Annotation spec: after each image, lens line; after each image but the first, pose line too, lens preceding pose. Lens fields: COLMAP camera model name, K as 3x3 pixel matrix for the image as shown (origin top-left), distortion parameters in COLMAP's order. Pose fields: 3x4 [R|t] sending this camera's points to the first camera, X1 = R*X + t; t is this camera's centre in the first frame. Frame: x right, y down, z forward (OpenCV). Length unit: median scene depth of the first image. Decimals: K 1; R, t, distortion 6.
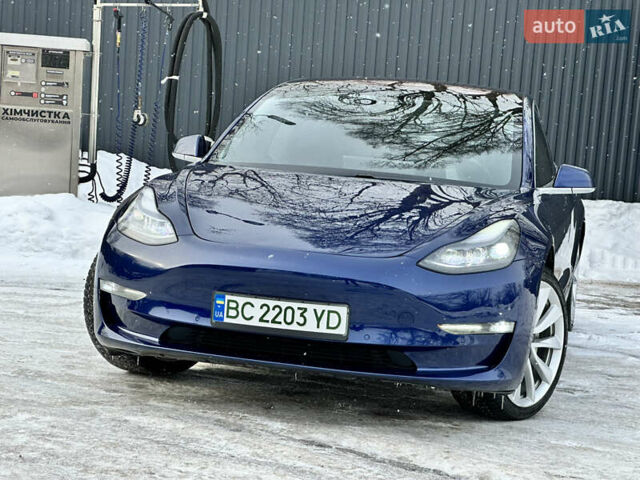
lens RADIAL K [[1498.8, 0, 322.0], [0, 1498.8, 240.3], [0, 0, 1]] dist [-0.082386, 3.098581]
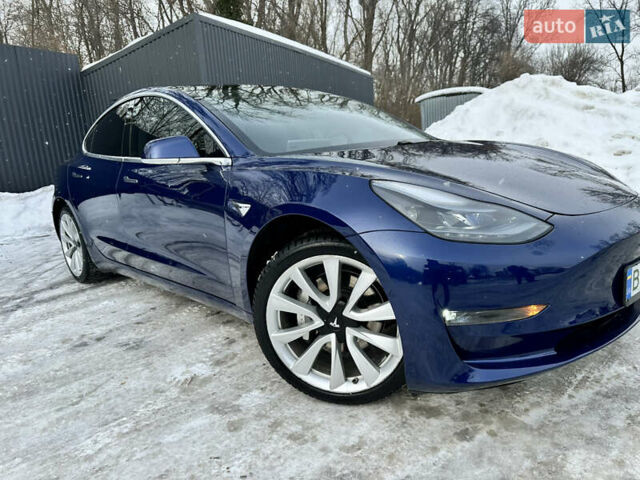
lens RADIAL K [[459.2, 0, 320.0], [0, 459.2, 240.0], [0, 0, 1]] dist [0.049197, -0.082414]
pose [[0.528129, -0.286720, 0.799294, -0.364109], [0.185063, 0.957509, 0.221196, -0.070644], [-0.828753, 0.031100, 0.558750, 0.973861]]
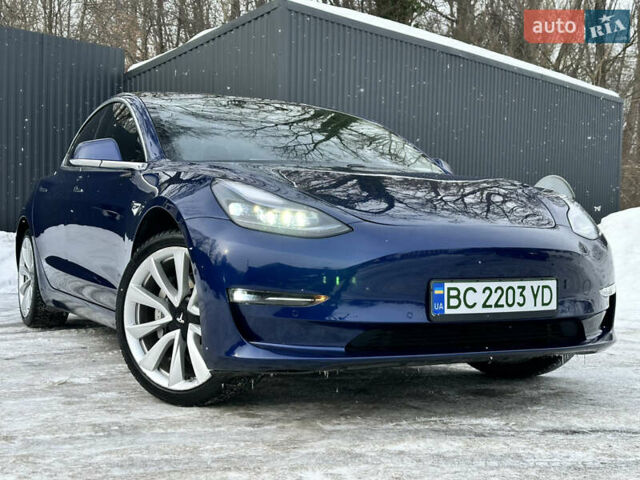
lens RADIAL K [[919.8, 0, 318.5], [0, 919.8, 251.3], [0, 0, 1]] dist [0.121002, -0.176590]
pose [[0.760462, -0.082969, 0.644060, -0.449396], [0.098974, 0.995026, 0.011319, 0.005134], [-0.641796, 0.055137, 0.764891, 0.623368]]
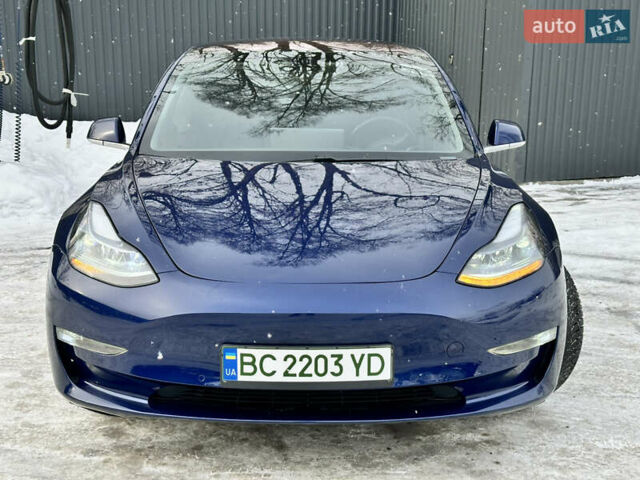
lens RADIAL K [[919.8, 0, 318.5], [0, 919.8, 251.3], [0, 0, 1]] dist [0.121002, -0.176590]
pose [[0.968571, -0.122788, 0.216318, -0.119878], [0.088879, 0.983096, 0.160074, -0.088331], [-0.232316, -0.135817, 0.963111, 0.505759]]
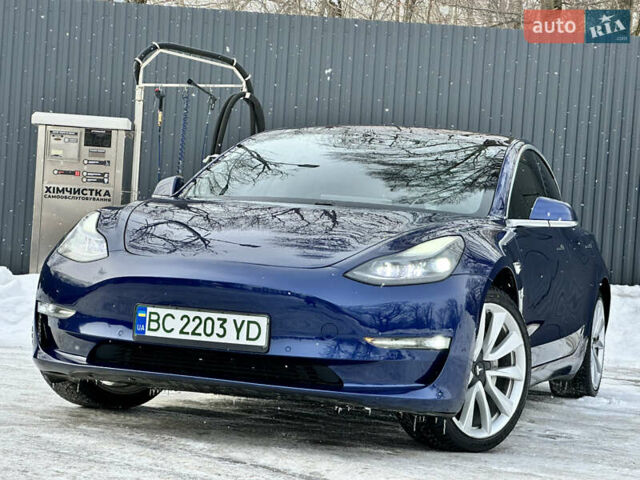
lens RADIAL K [[1485.3, 0, 318.3], [0, 1485.3, 210.0], [0, 0, 1]] dist [0.134437, 0.236191]
pose [[0.994630, -0.007461, -0.103230, 0.141850], [-0.004550, 0.993282, -0.115632, 0.082799], [0.103399, 0.115480, 0.987913, 0.052223]]
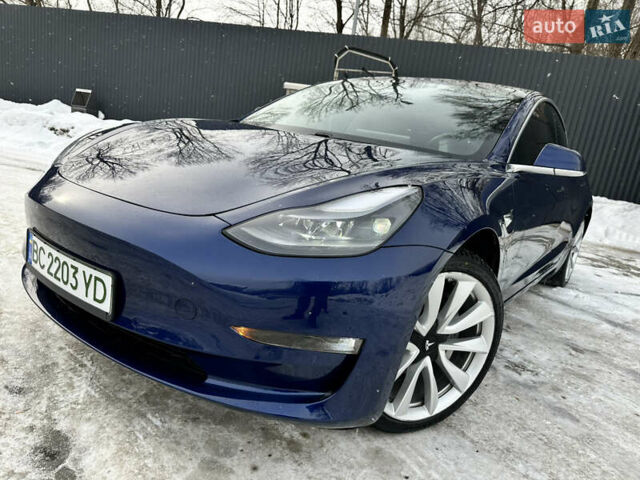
lens RADIAL K [[465.2, 0, 314.8], [0, 465.2, 243.9], [0, 0, 1]] dist [-0.004135, -0.009710]
pose [[0.909759, 0.154283, -0.385402, 0.178901], [-0.114114, 0.985552, 0.125161, -0.009090], [0.399144, -0.069886, 0.914221, 0.803018]]
